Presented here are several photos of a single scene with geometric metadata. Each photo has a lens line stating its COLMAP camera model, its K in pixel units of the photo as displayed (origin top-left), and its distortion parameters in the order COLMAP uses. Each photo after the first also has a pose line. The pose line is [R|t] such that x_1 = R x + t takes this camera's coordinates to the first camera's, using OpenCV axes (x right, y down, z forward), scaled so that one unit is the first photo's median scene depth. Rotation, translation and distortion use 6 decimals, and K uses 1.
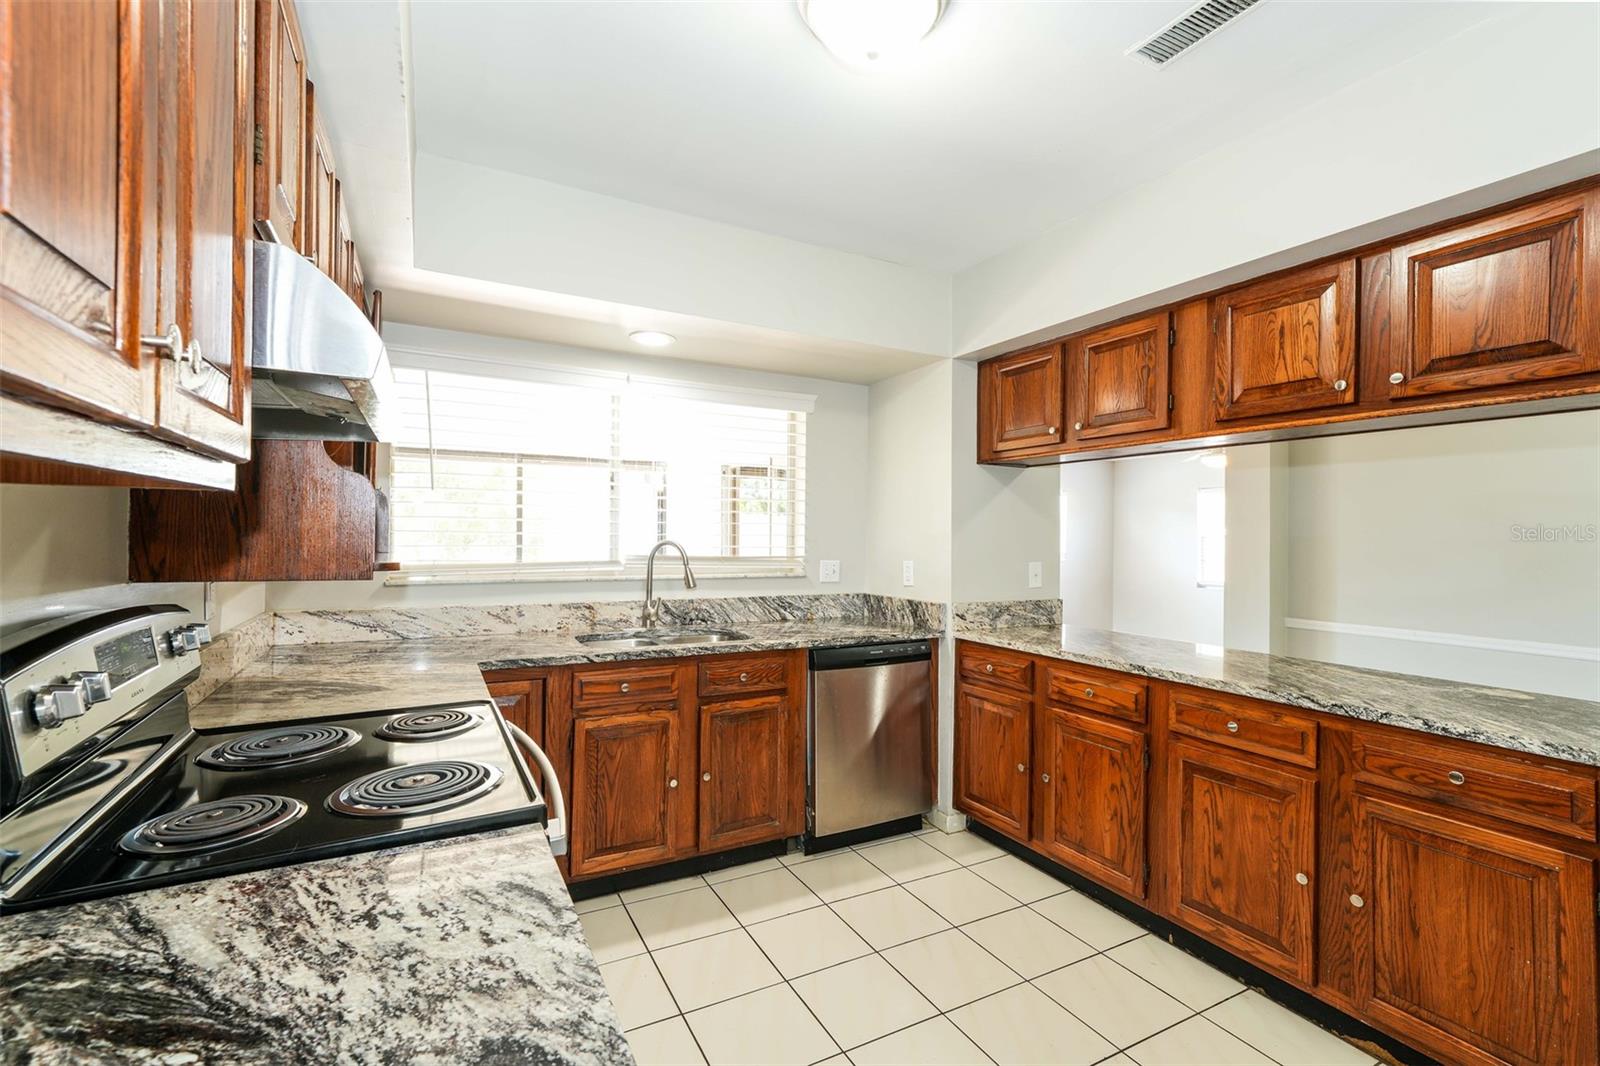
lens RADIAL K [[710.4, 0, 811.5], [0, 710.4, 531.7], [0, 0, 1]] dist [-0.000998, -0.000009]
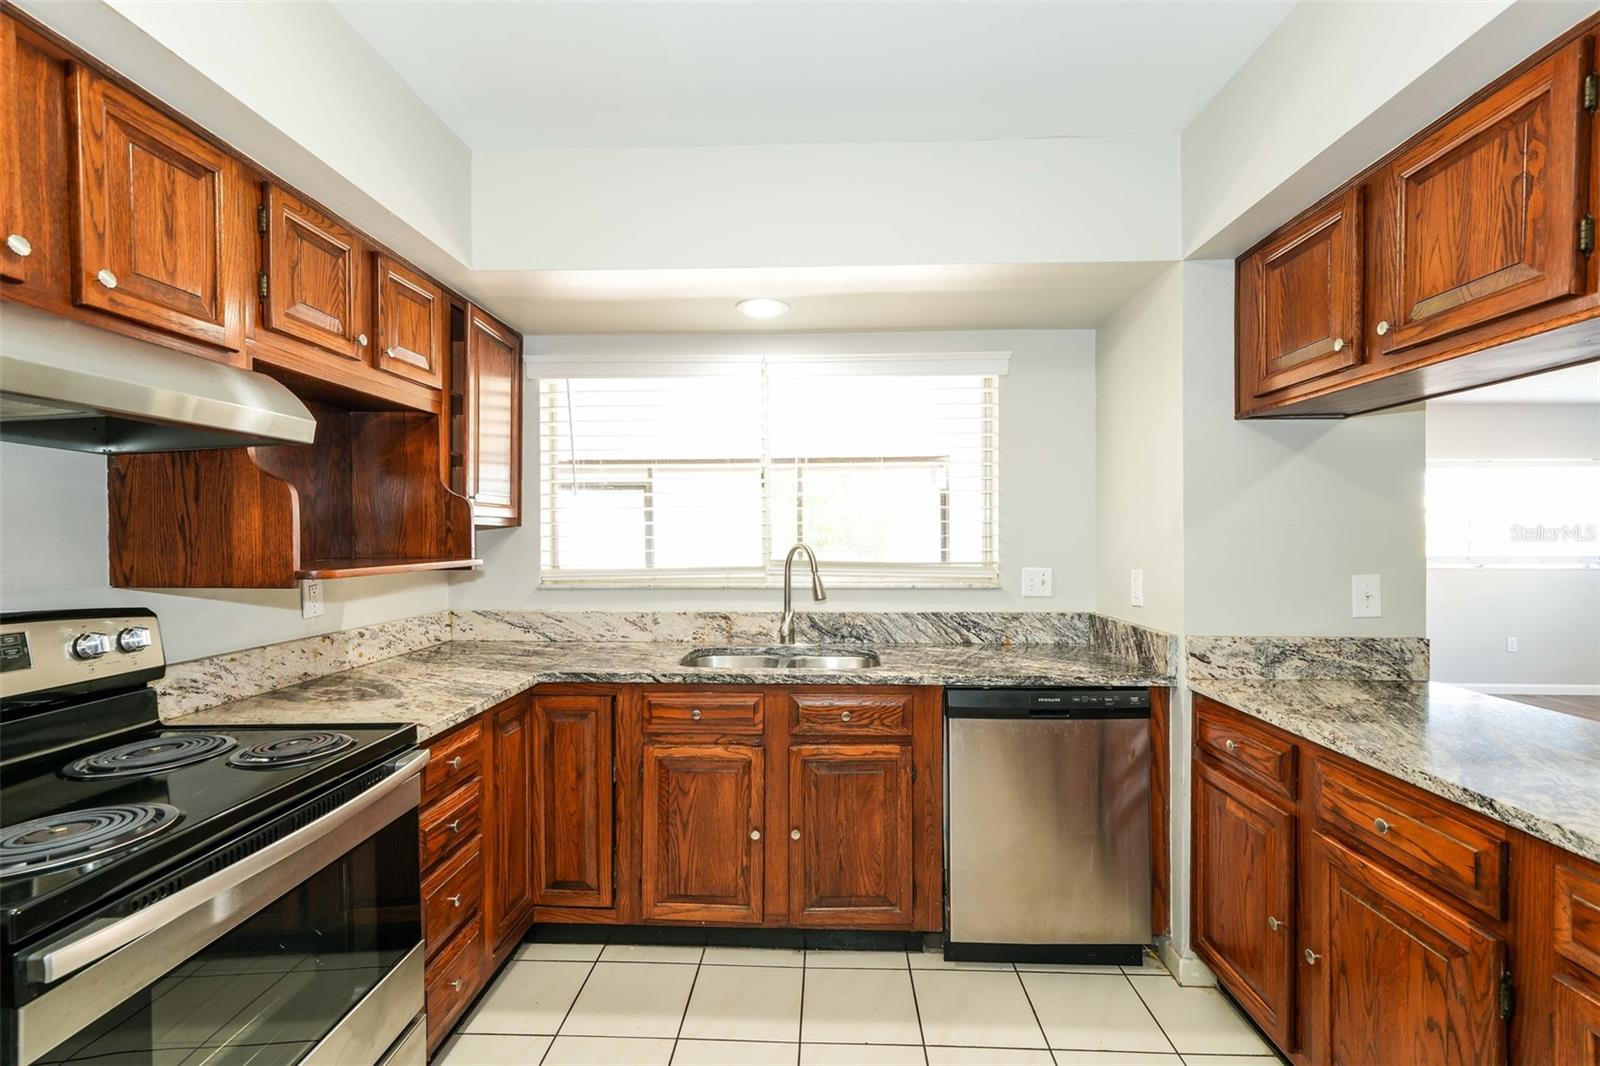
lens RADIAL K [[718.0, 0, 799.2], [0, 718.0, 540.6], [0, 0, 1]] dist [-0.001404, 0.005383]
pose [[0.856869, -0.009687, -0.515444, 0.260833], [0.015391, 0.999858, 0.006794, 0.003290], [0.515305, -0.013755, 0.856896, 0.280329]]
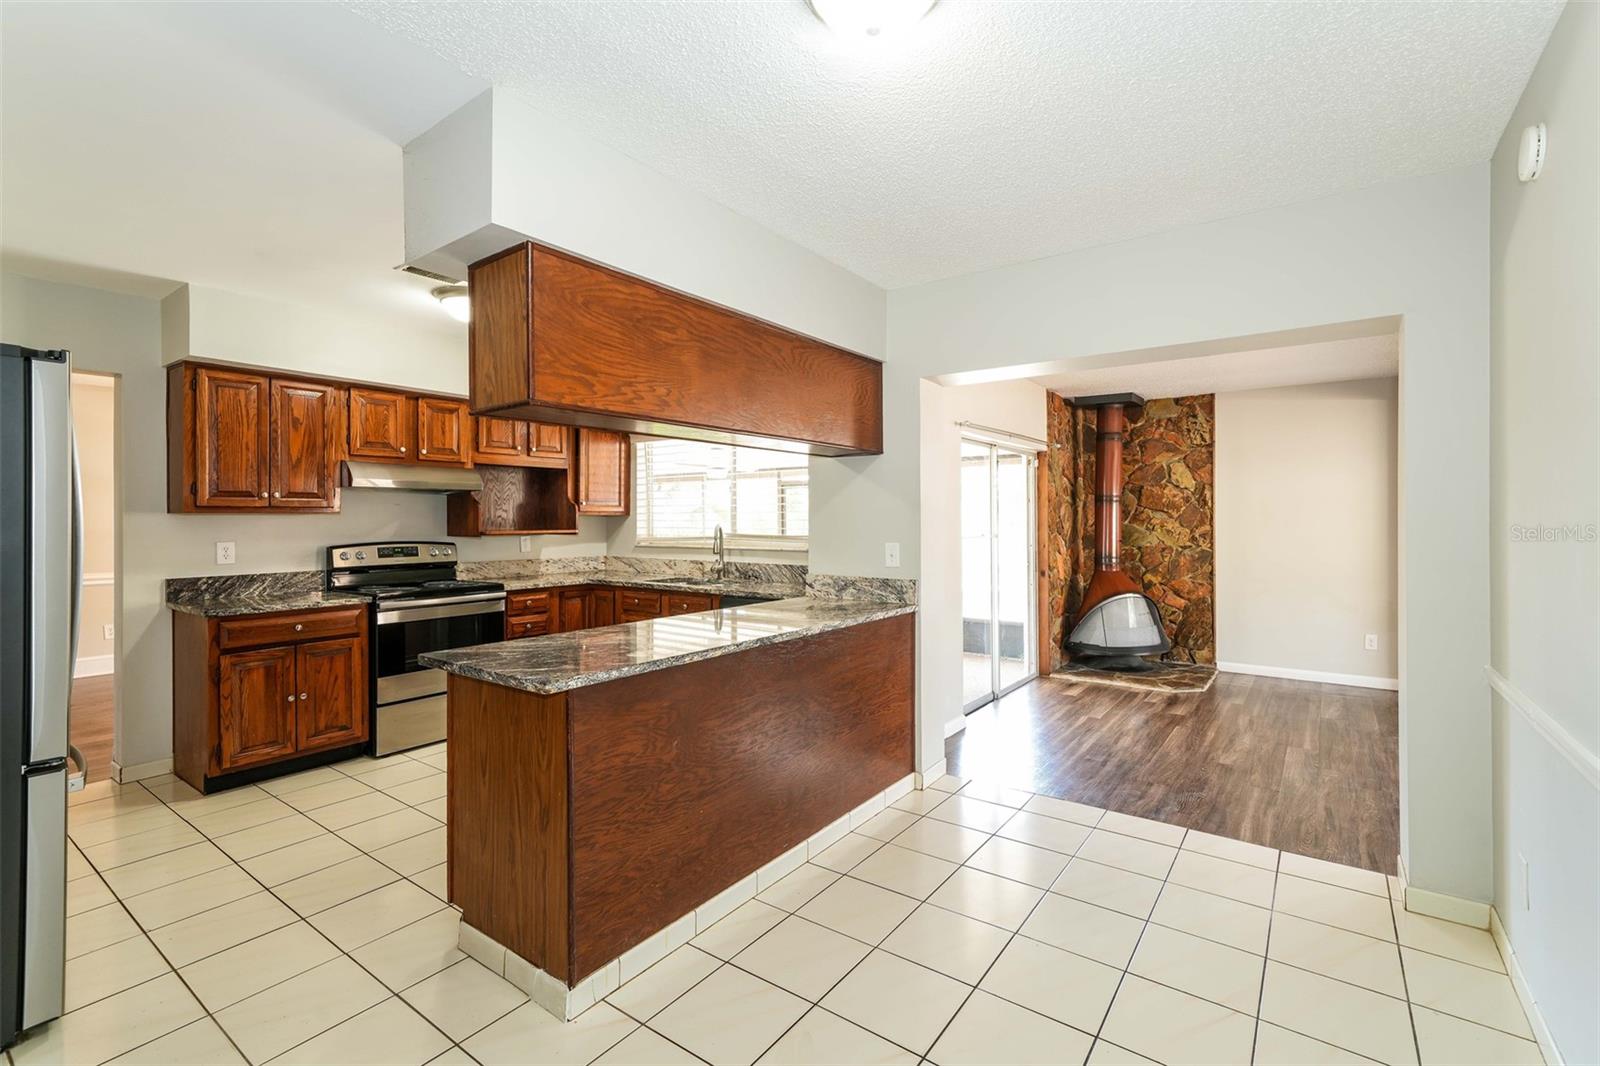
lens RADIAL K [[720.0, 0, 796.9], [0, 720.0, 523.3], [0, 0, 1]] dist [-0.001059, -0.000320]
pose [[0.426244, -0.007565, -0.904577, 1.465814], [0.011653, 0.999928, -0.002871, 0.017755], [0.904533, -0.009317, 0.426301, 0.498624]]
